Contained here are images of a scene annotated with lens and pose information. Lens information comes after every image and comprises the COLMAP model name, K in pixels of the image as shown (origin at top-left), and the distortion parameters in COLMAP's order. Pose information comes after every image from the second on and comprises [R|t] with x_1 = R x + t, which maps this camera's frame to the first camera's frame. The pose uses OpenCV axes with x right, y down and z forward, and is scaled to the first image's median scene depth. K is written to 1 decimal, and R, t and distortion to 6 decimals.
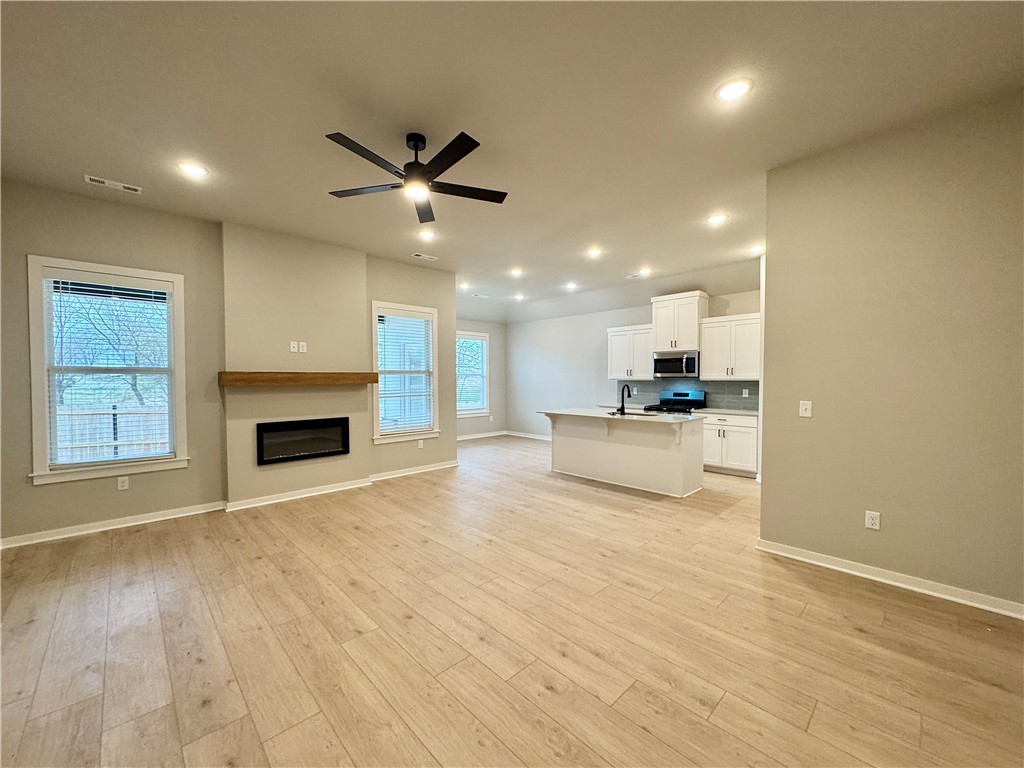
lens RADIAL K [[408.0, 0, 512.0], [0, 408.0, 384.0], [0, 0, 1]] dist [-0.003408, -0.000108]
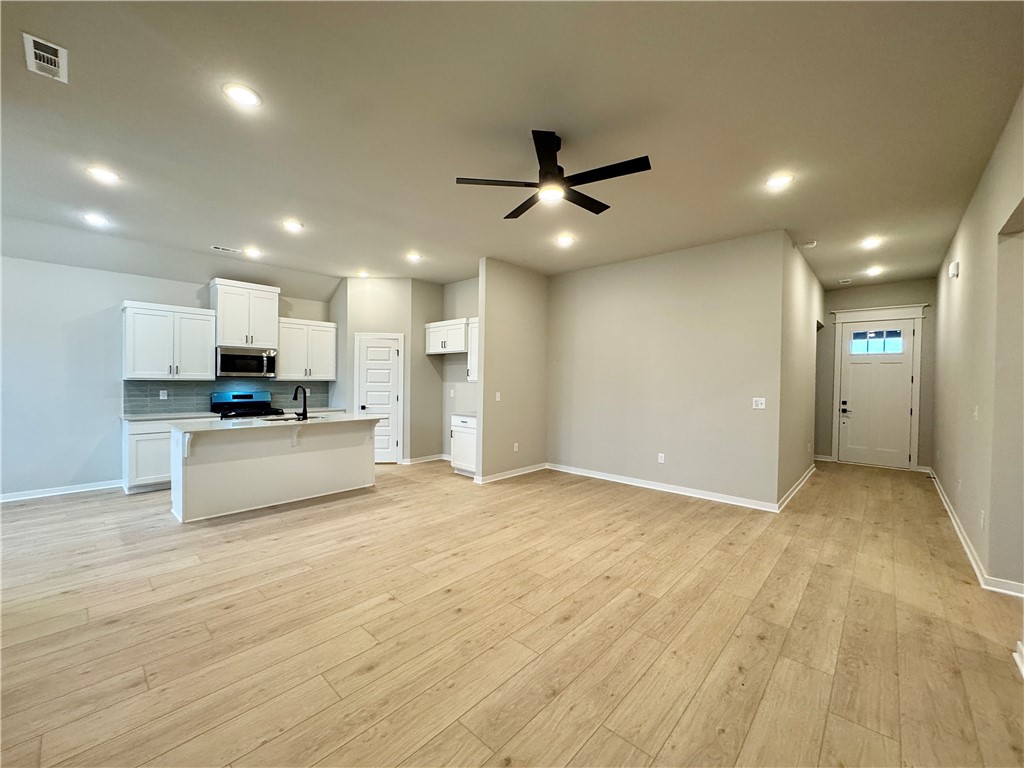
lens RADIAL K [[408.0, 0, 512.0], [0, 408.0, 384.0], [0, 0, 1]] dist [-0.003408, -0.000108]
pose [[-0.061756, -0.007780, 0.998061, -0.770697], [0.006109, 0.999948, 0.008173, -0.007561], [-0.998073, 0.006602, -0.061705, 0.725315]]
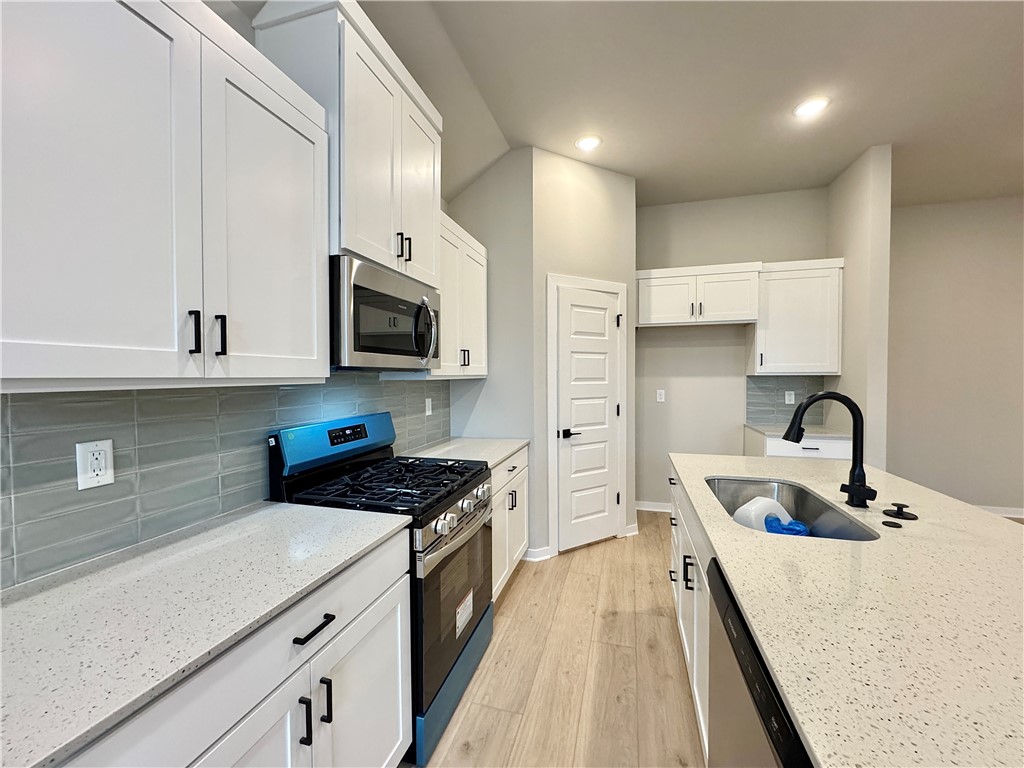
lens RADIAL K [[408.0, 0, 512.0], [0, 408.0, 384.0], [0, 0, 1]] dist [-0.003408, -0.000108]
pose [[-0.502310, -0.015913, 0.864541, 0.185825], [0.018755, 0.999395, 0.029292, -0.020398], [-0.864484, 0.030928, -0.501707, 1.600317]]
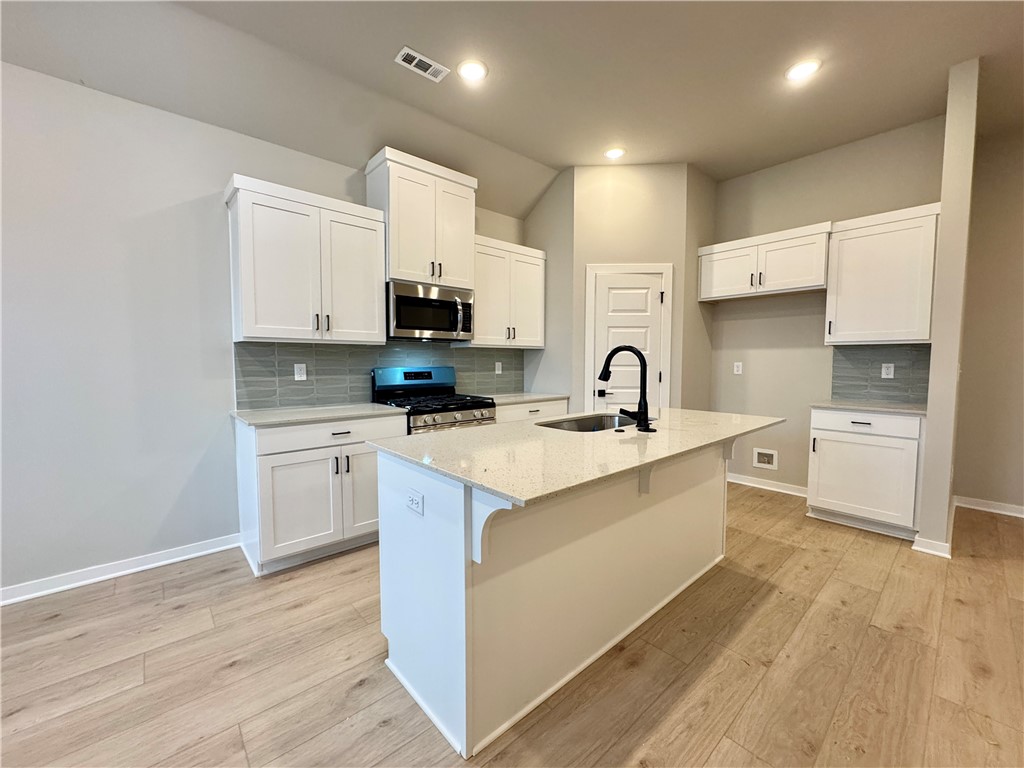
lens RADIAL K [[413.2, 0, 513.1], [0, 413.2, 382.7], [0, 0, 1]] dist [-0.002884, -0.000091]
pose [[0.033711, -0.053543, 0.997996, -0.137189], [0.014074, 0.998490, 0.053094, 0.015399], [-0.999333, 0.012256, 0.034413, 1.330256]]
